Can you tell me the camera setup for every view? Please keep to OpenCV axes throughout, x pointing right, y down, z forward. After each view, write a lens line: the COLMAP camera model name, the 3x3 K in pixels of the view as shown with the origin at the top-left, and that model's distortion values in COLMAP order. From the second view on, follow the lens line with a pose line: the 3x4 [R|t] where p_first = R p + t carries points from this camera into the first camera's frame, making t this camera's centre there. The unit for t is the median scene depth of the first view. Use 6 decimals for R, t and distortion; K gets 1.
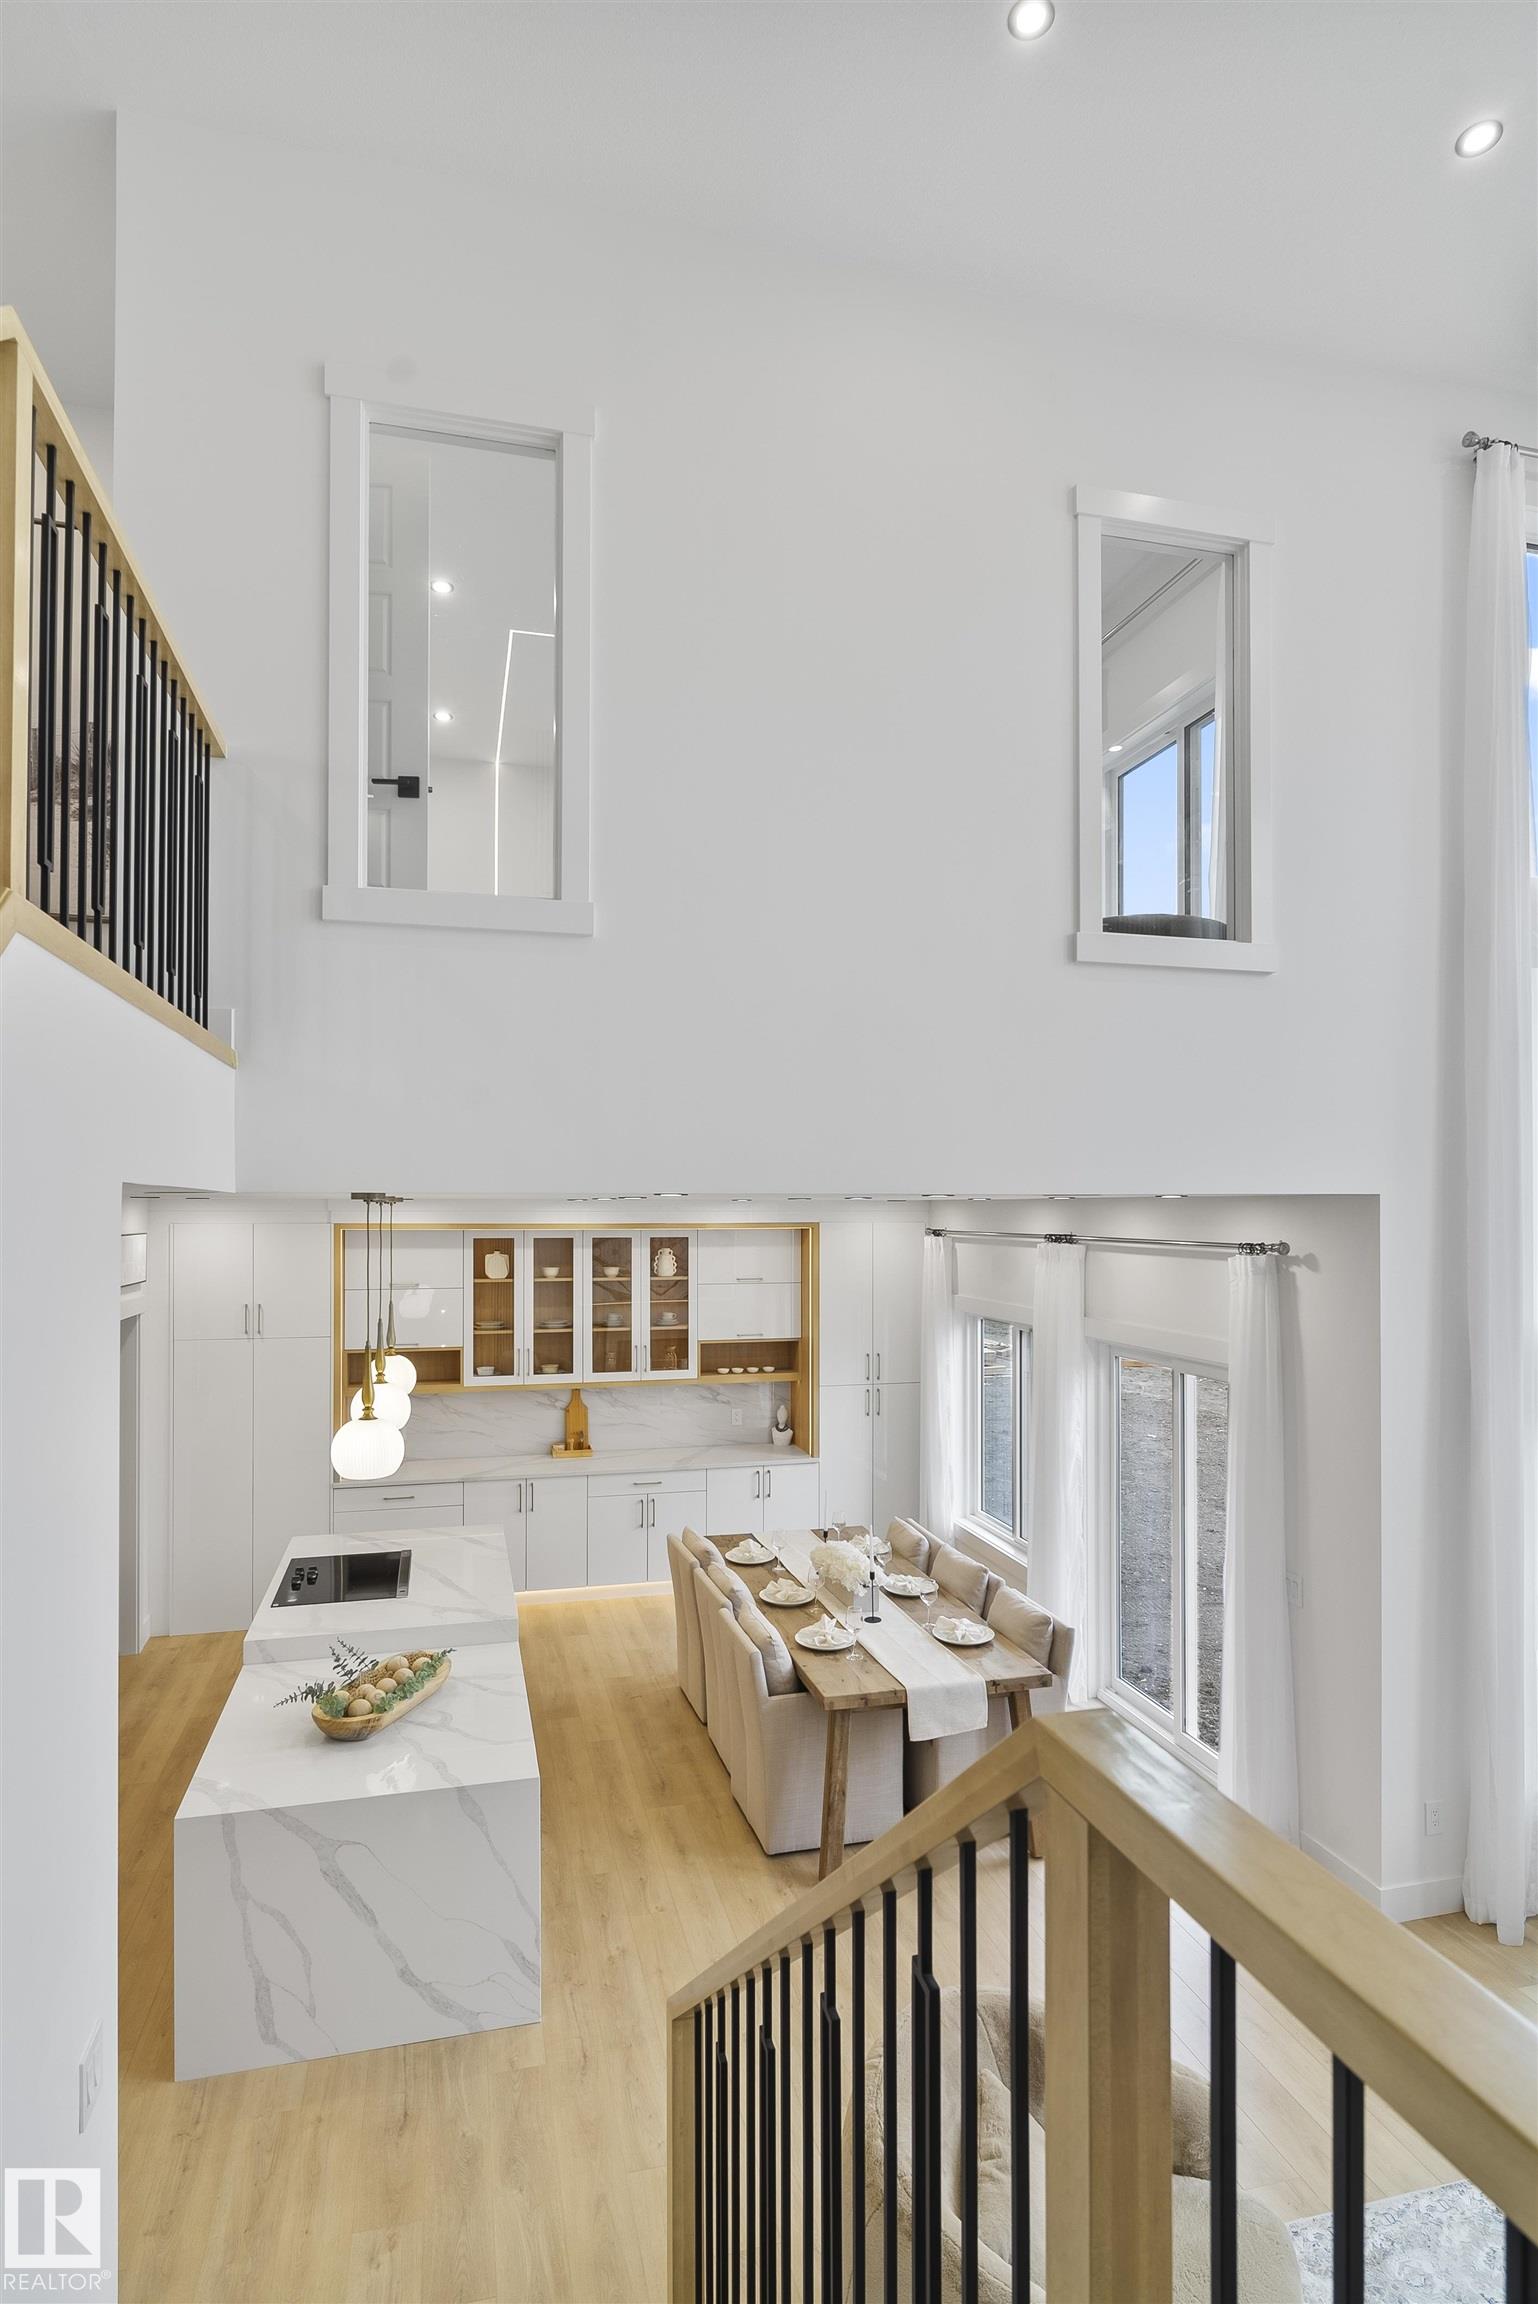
lens RADIAL K [[1205.0, 0, 745.4], [0, 1205.0, 1197.4], [0, 0, 1]] dist [-0.002379, -0.000613]
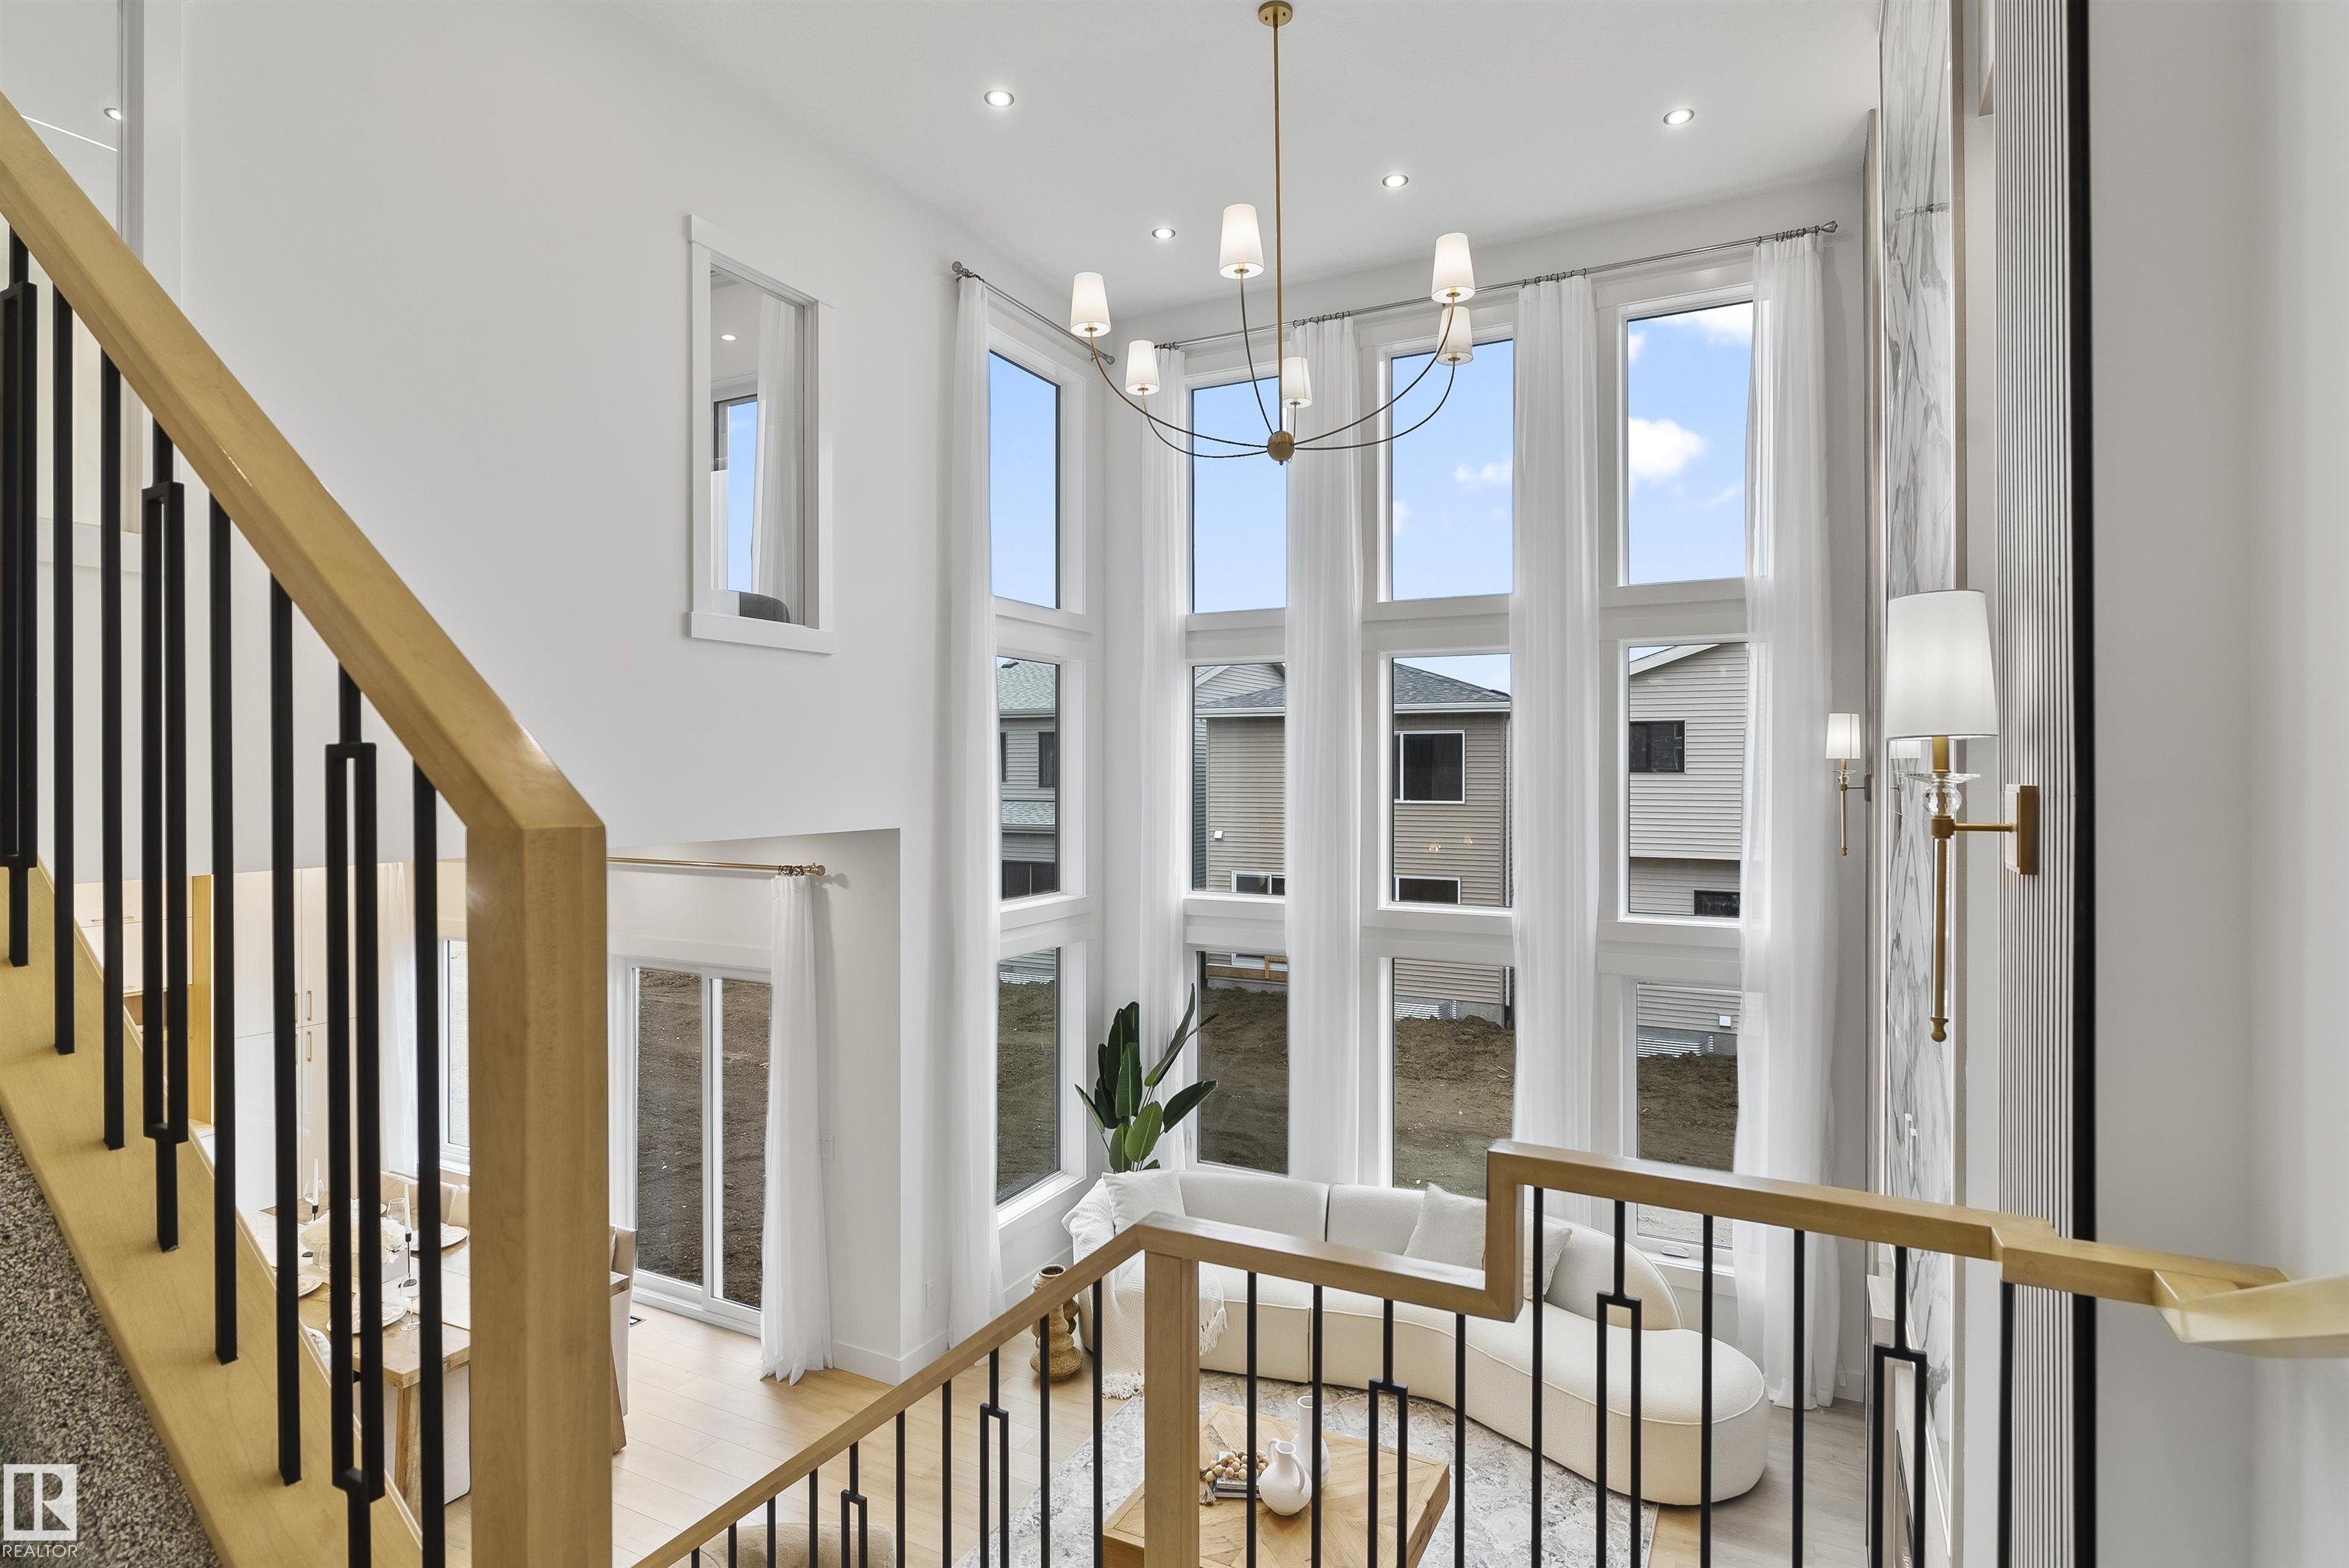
lens RADIAL K [[1221.5, 0, 1174.5], [0, 1221.5, 784.0], [0, 0, 1]] dist [0.014148, -0.000035]
pose [[0.662924, -0.008401, 0.748640, -0.200084], [-0.003579, 0.999890, 0.014390, -0.052850], [-0.748679, -0.012218, 0.662821, -0.074077]]
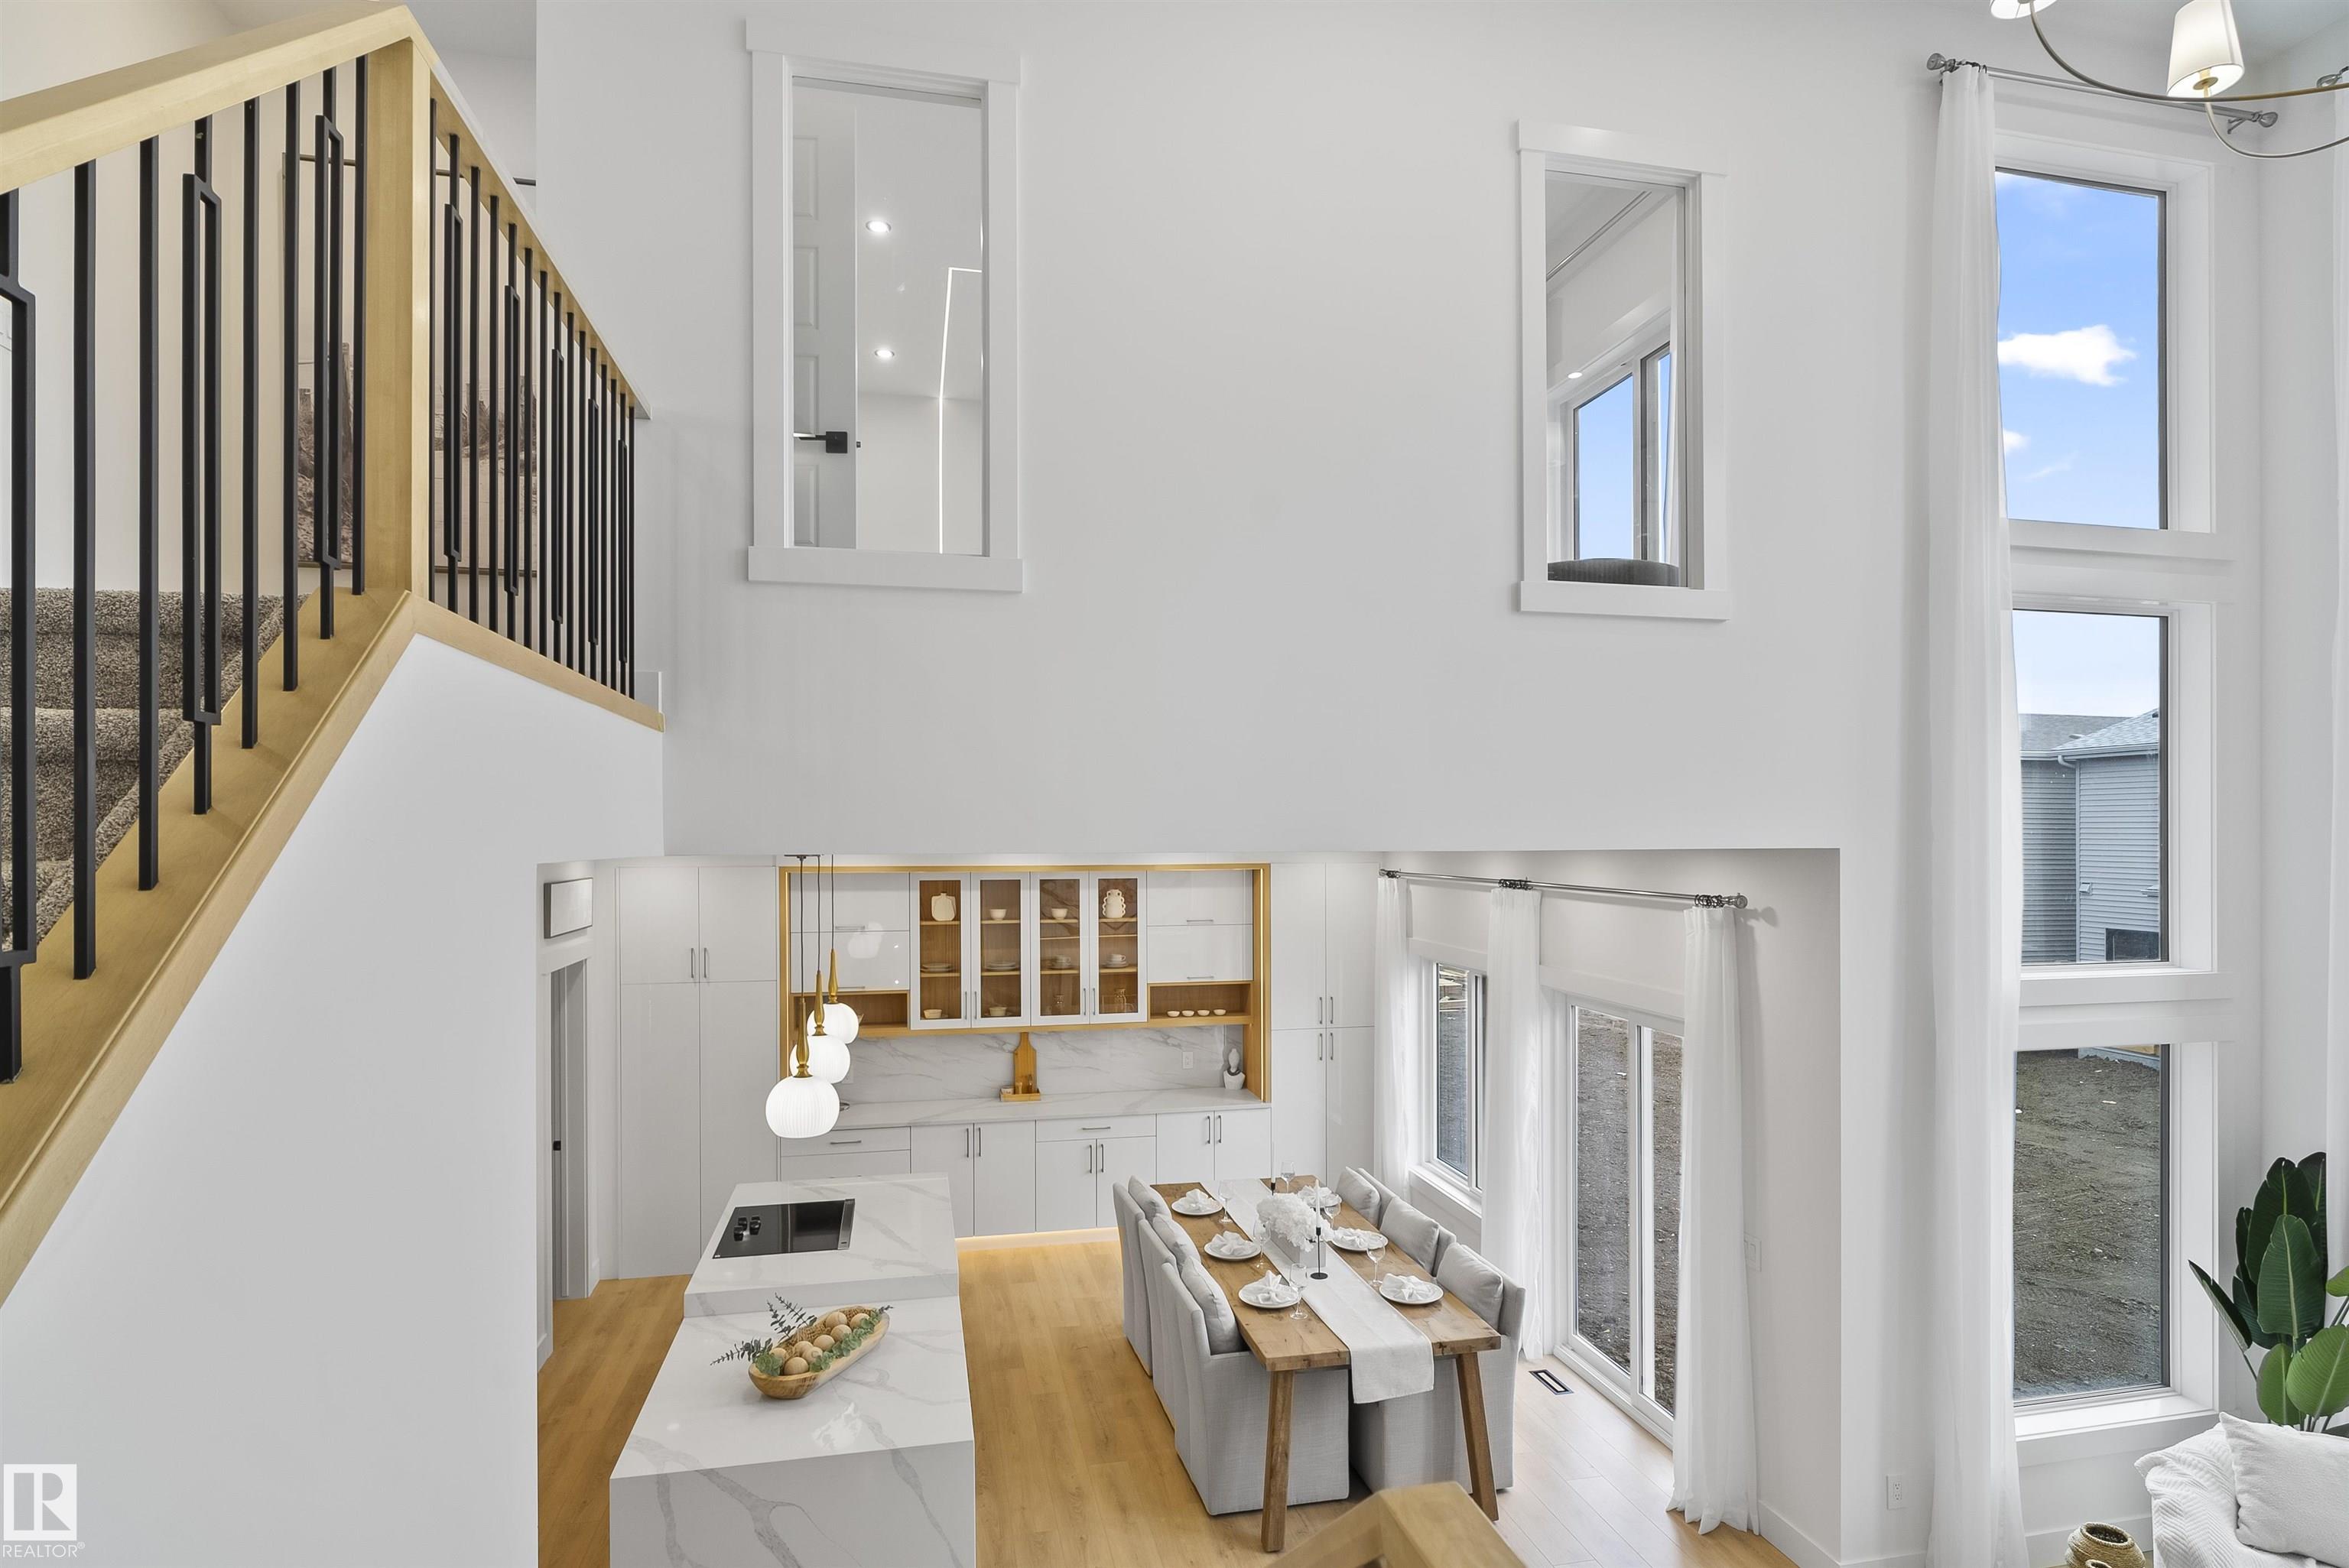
lens RADIAL K [[1228.8, 0, 1166.2], [0, 1228.8, 835.8], [0, 0, 1]] dist [-0.003461, -0.001485]
pose [[0.999440, -0.002483, -0.033374, 0.015269], [0.002806, 0.999949, 0.009655, -0.017628], [0.033348, -0.009743, 0.999396, -0.000406]]
